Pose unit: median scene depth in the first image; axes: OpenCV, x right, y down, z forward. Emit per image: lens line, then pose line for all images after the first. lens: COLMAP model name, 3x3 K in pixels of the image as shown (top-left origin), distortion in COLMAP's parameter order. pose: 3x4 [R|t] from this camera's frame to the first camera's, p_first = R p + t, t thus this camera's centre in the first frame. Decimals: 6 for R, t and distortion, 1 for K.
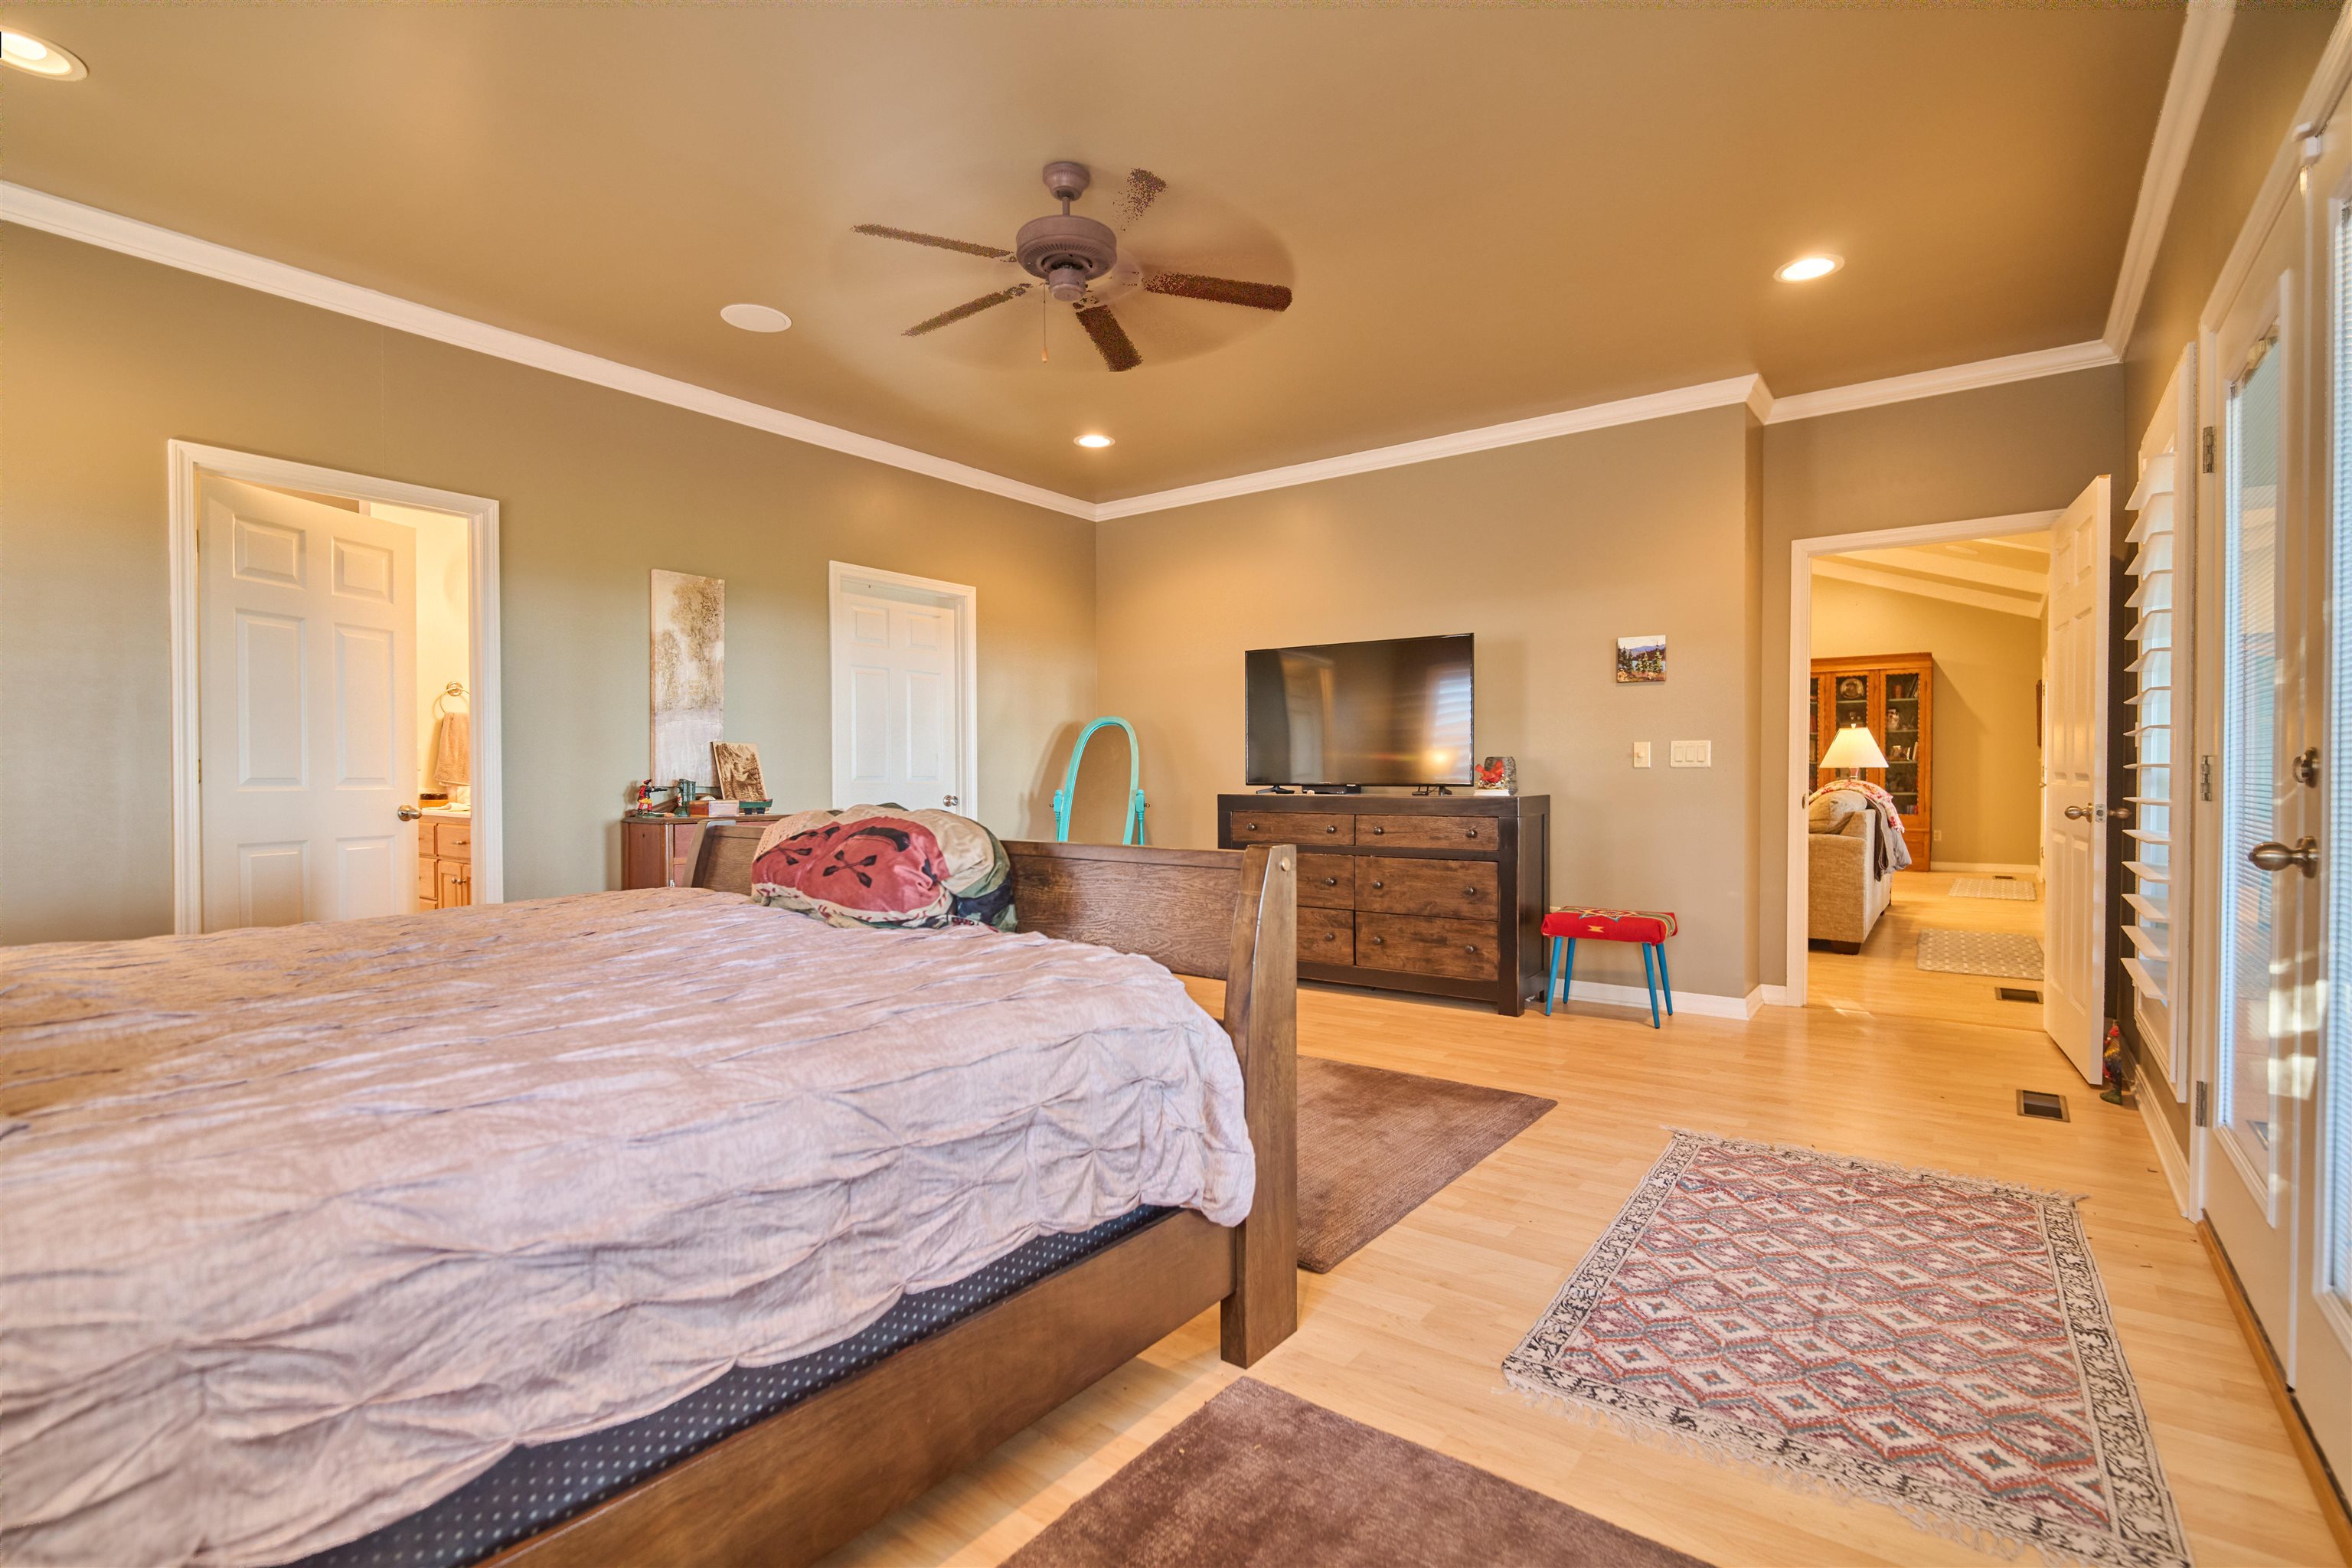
lens RADIAL K [[1085.8, 0, 1190.1], [0, 1085.8, 776.9], [0, 0, 1]] dist [0.000790, -0.001193]
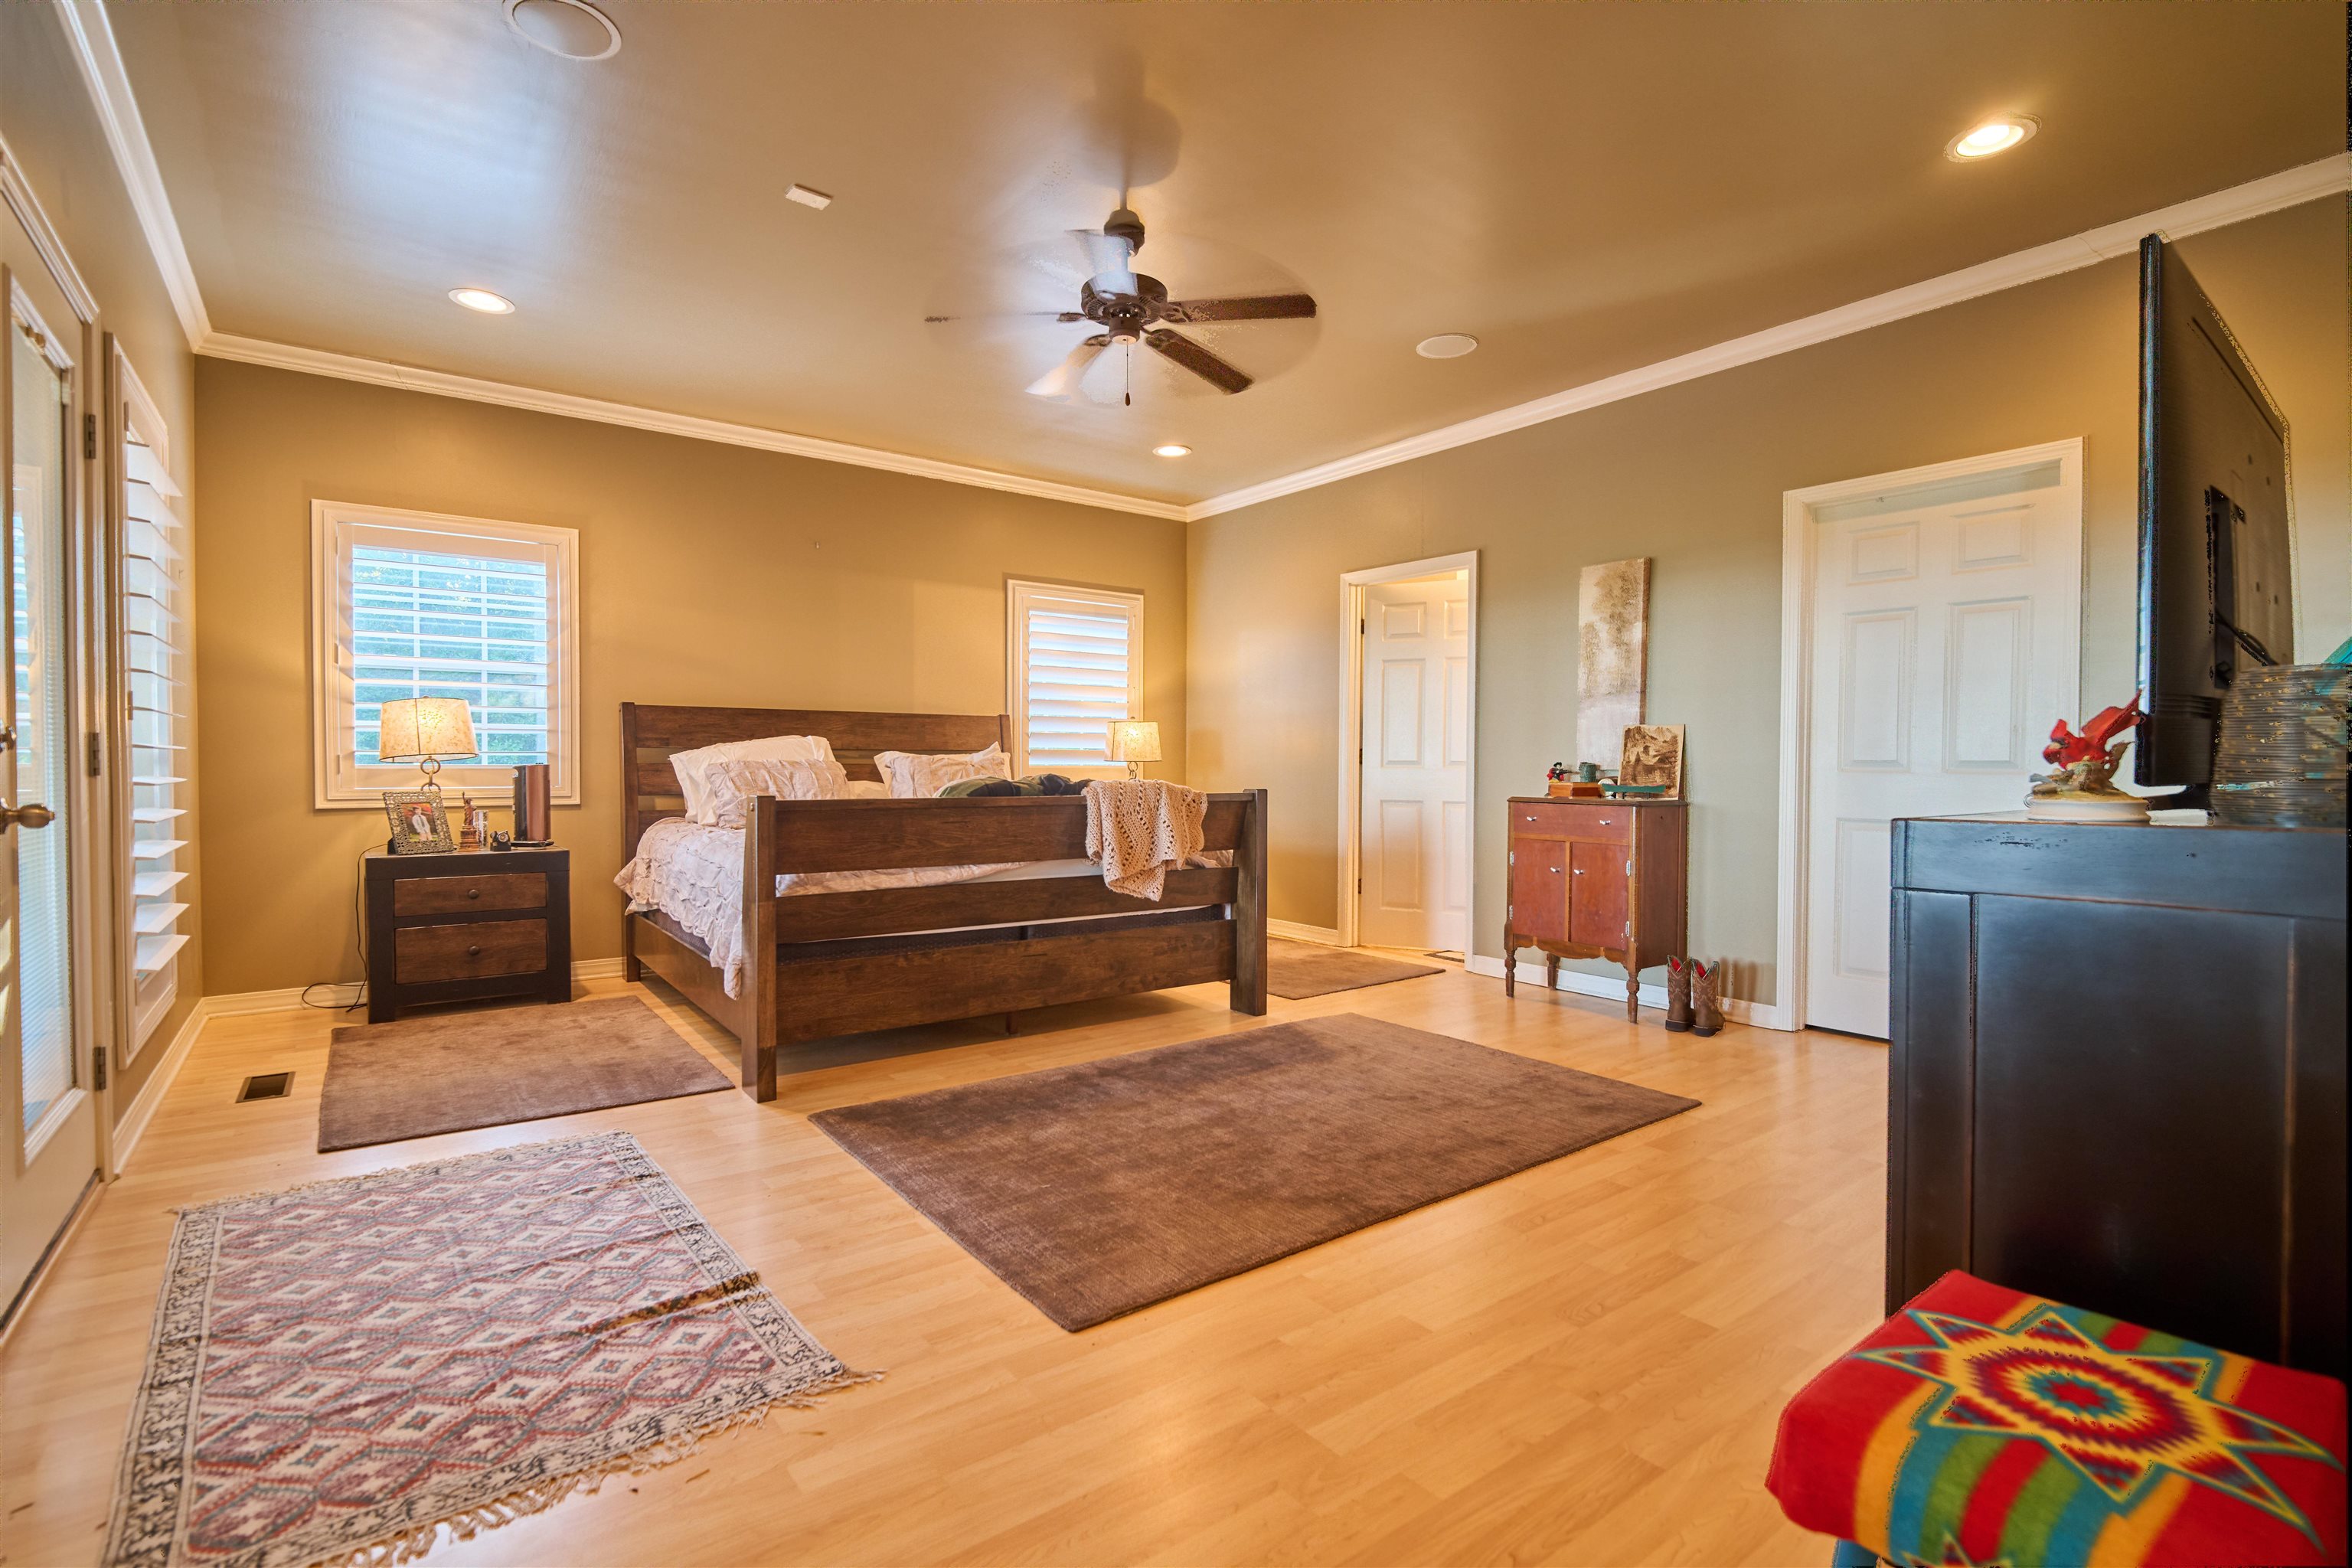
lens RADIAL K [[1085.8, 0, 1190.8], [0, 1085.8, 786.5], [0, 0, 1]] dist [0.000790, -0.001193]
pose [[-0.269362, 0.020243, -0.962826, 1.155393], [-0.004388, 0.999743, 0.022247, 0.006396], [0.963029, 0.010217, -0.269204, 1.622195]]
